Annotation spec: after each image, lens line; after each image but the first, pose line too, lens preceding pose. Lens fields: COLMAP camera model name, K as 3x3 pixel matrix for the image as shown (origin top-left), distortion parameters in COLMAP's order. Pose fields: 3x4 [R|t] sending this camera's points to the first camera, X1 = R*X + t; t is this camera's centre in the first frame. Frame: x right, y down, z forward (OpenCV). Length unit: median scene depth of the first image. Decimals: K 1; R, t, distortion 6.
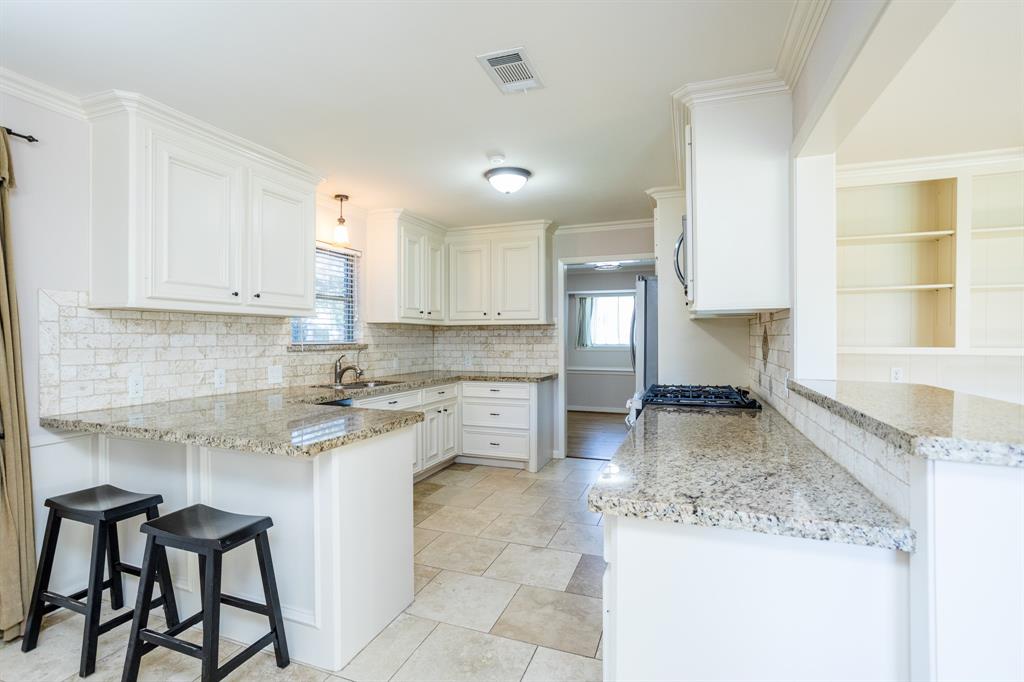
lens RADIAL K [[495.3, 0, 499.5], [0, 495.3, 337.3], [0, 0, 1]] dist [-0.046236, 0.032517]
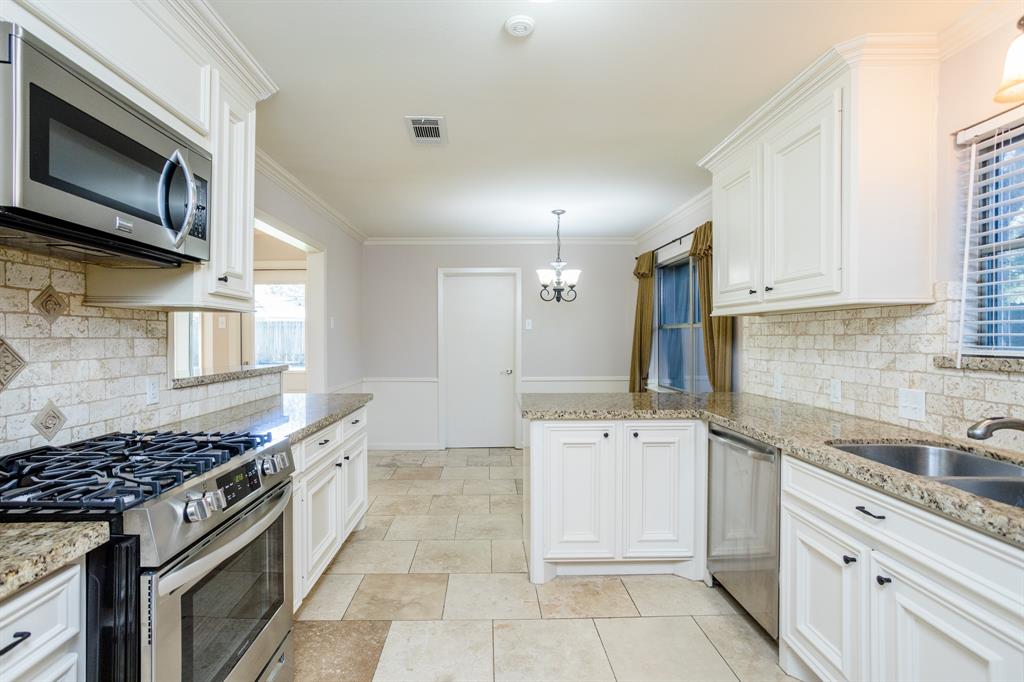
lens RADIAL K [[495.3, 0, 499.5], [0, 495.3, 337.3], [0, 0, 1]] dist [-0.046236, 0.032517]
pose [[-0.925619, -0.002612, -0.378447, 0.273907], [-0.002885, 0.999996, 0.000154, -0.001274], [0.378445, 0.001234, -0.925623, 1.795159]]
